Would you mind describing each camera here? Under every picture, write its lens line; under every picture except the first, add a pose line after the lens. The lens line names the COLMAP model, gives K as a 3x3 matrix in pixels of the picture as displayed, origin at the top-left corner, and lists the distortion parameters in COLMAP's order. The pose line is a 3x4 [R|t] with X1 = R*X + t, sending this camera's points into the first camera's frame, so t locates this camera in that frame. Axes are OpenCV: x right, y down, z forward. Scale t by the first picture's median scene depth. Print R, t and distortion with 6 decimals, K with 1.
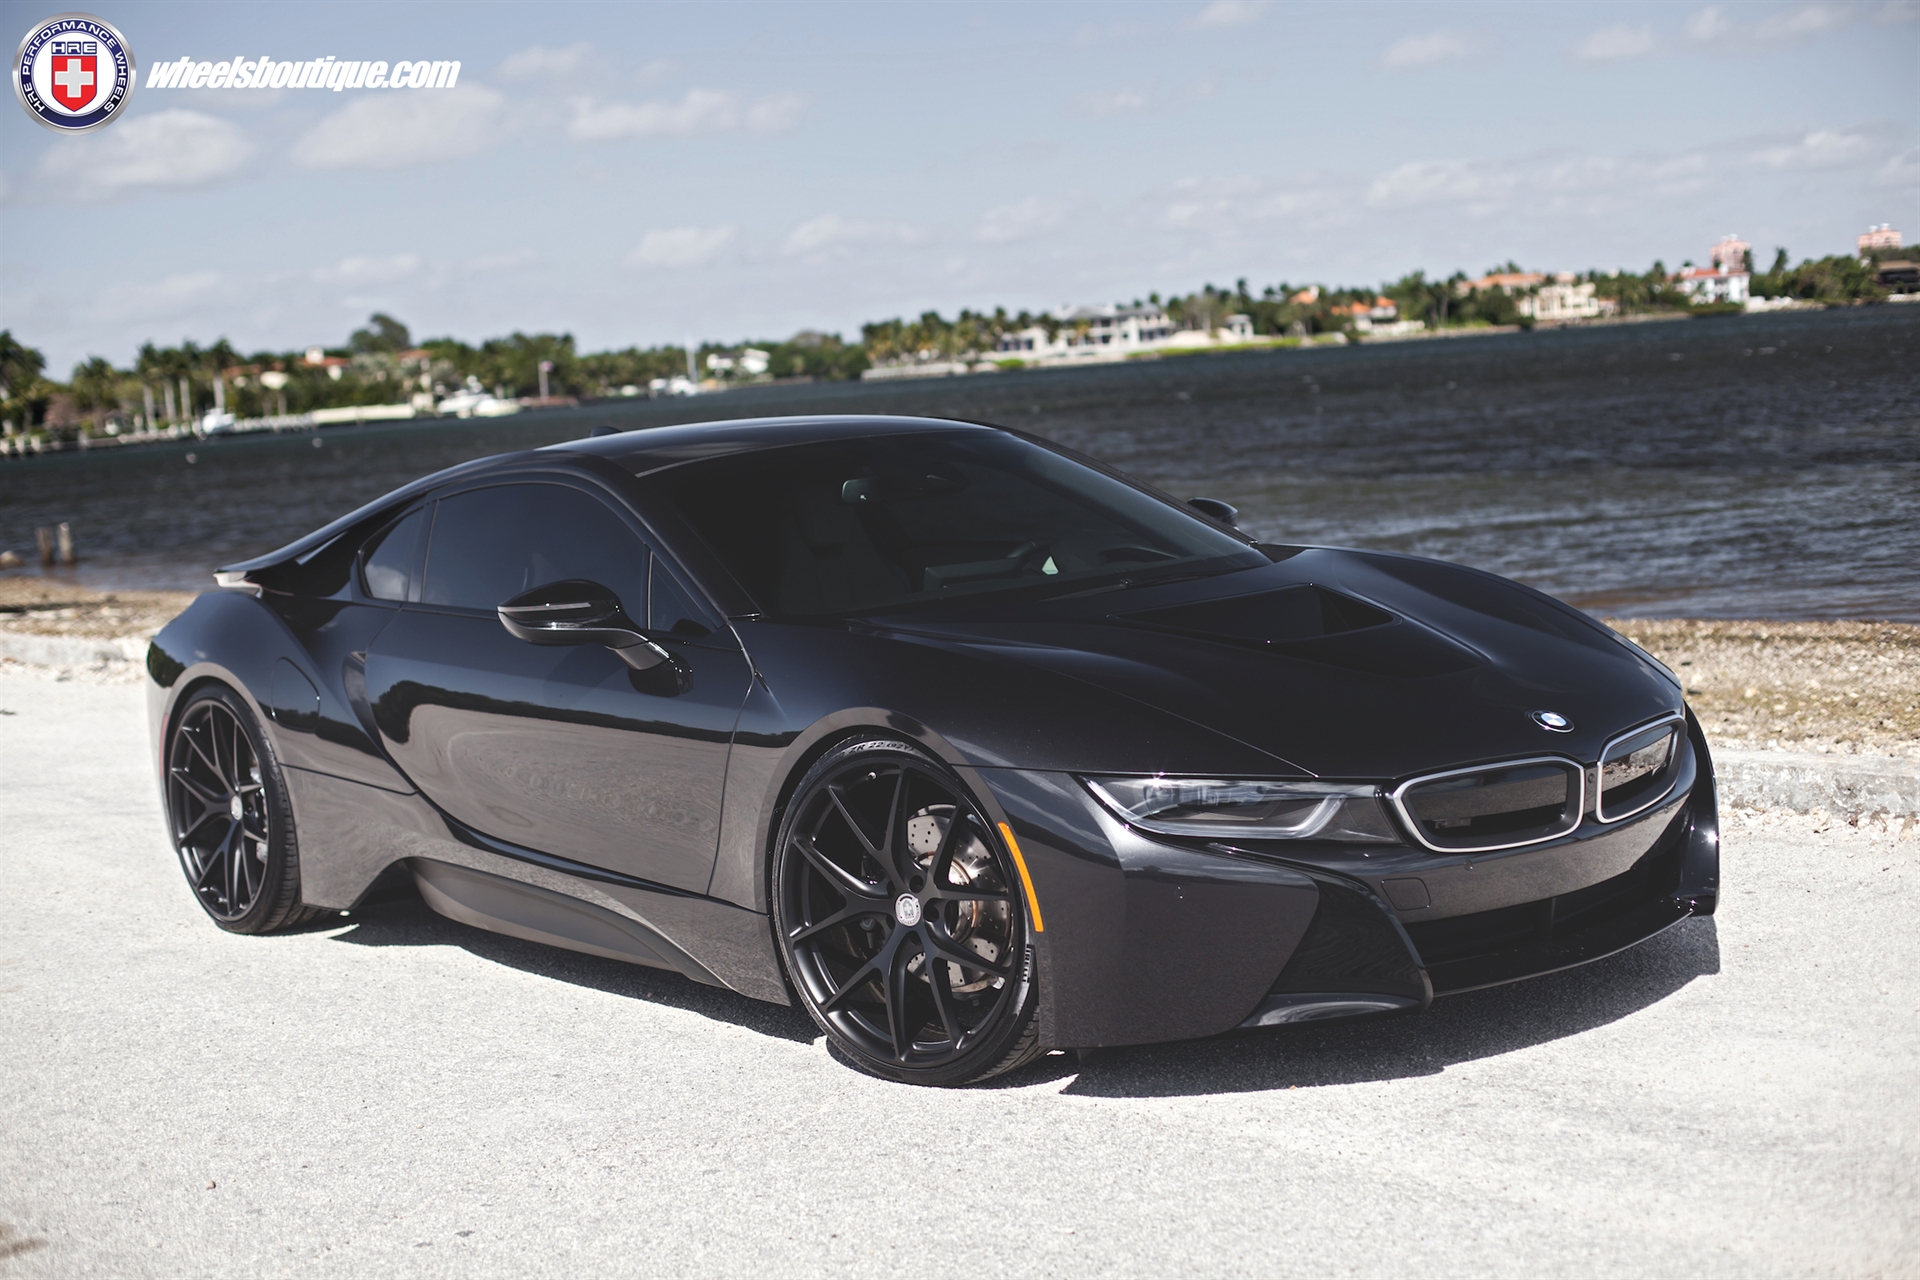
lens RADIAL K [[2828.5, 0, 960.0], [0, 2828.5, 640.0], [0, 0, 1]] dist [-0.082836, -0.071006]
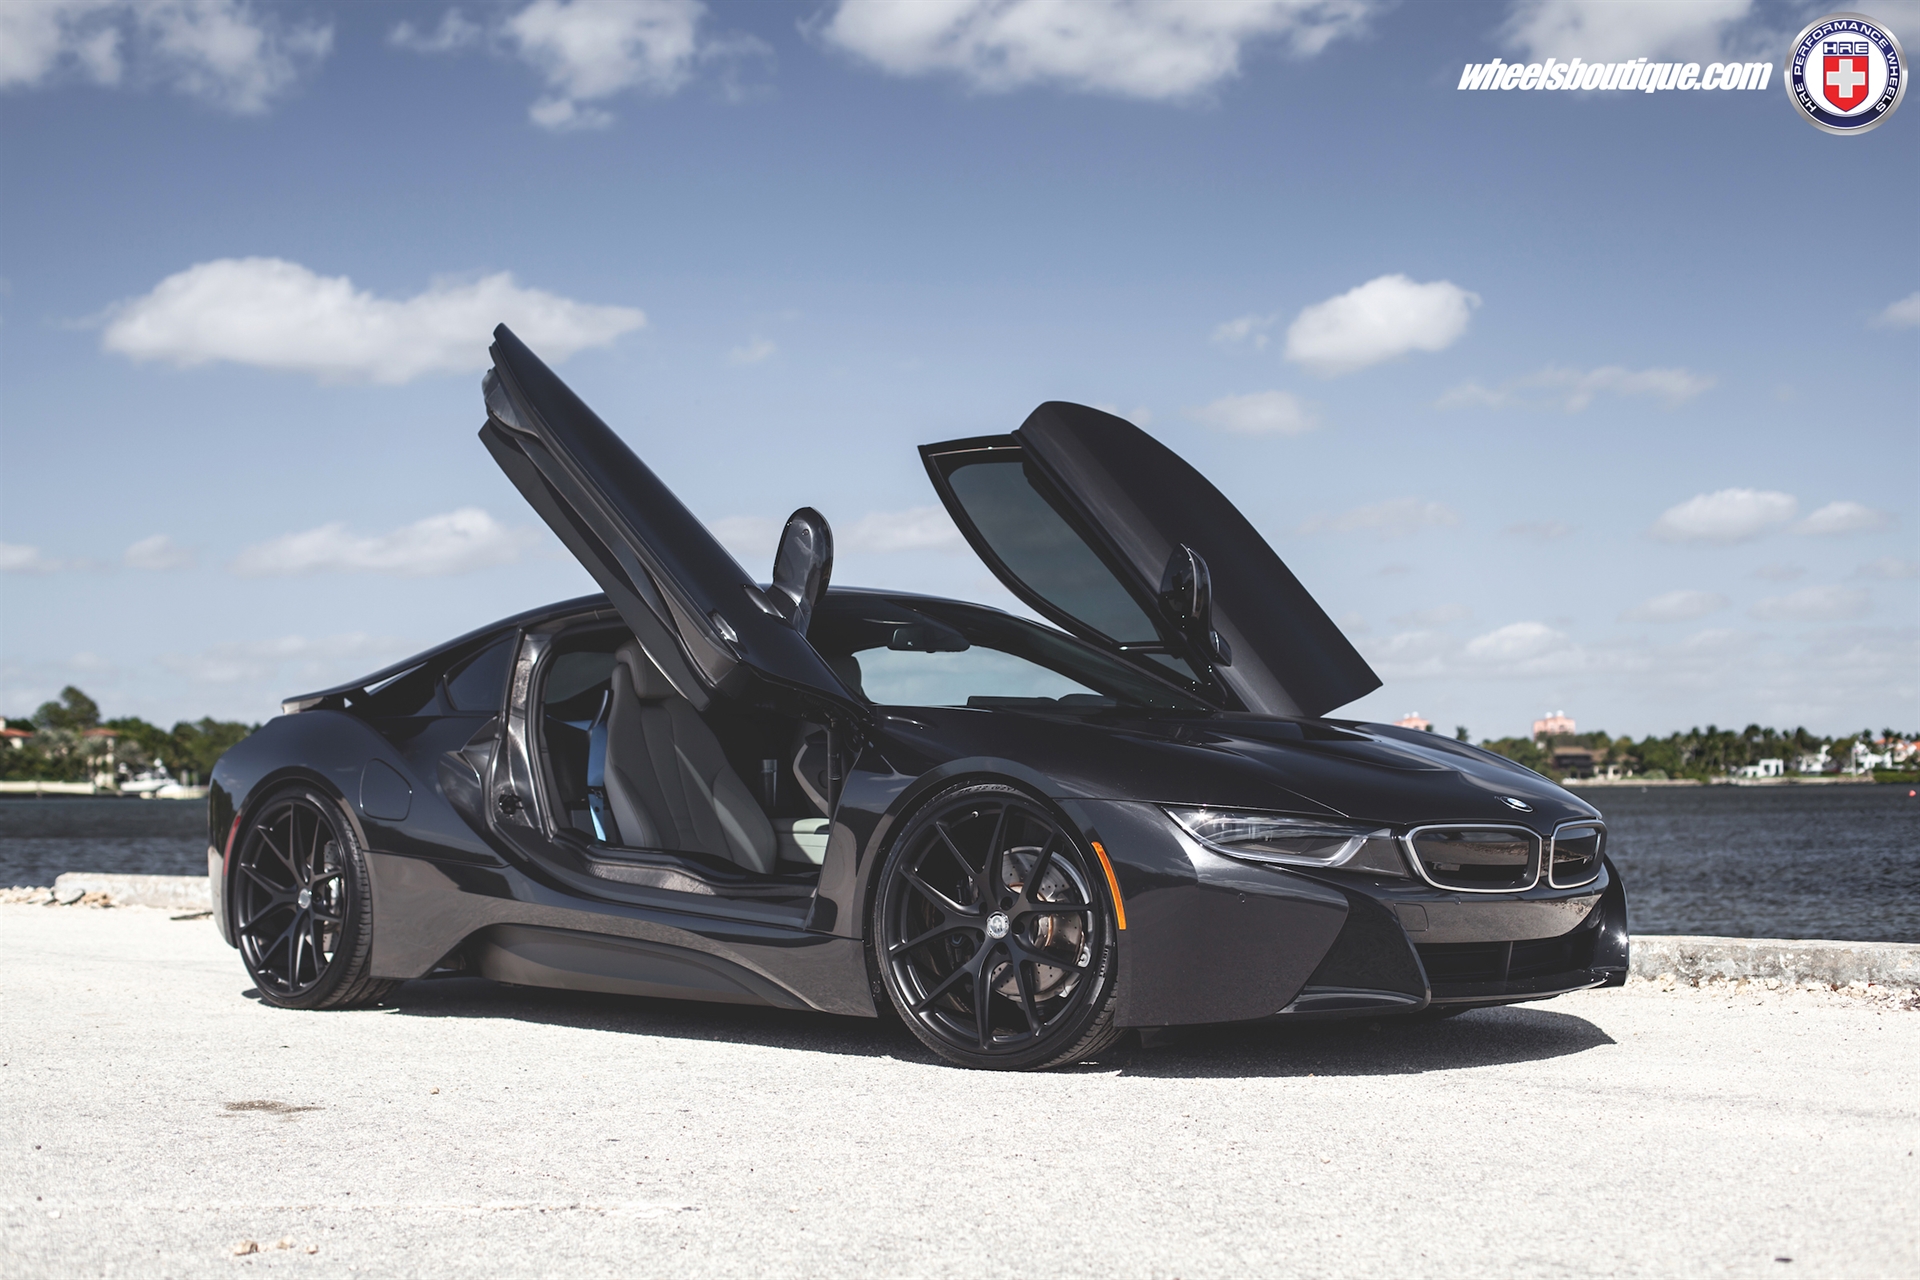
lens RADIAL K [[2828.5, 0, 960.0], [0, 2828.5, 640.0], [0, 0, 1]] dist [-0.082836, -0.071006]
pose [[0.991216, 0.078466, 0.106460, -0.125753], [-0.061154, 0.985686, -0.157108, 0.120367], [-0.117264, 0.149218, 0.981826, -0.158389]]
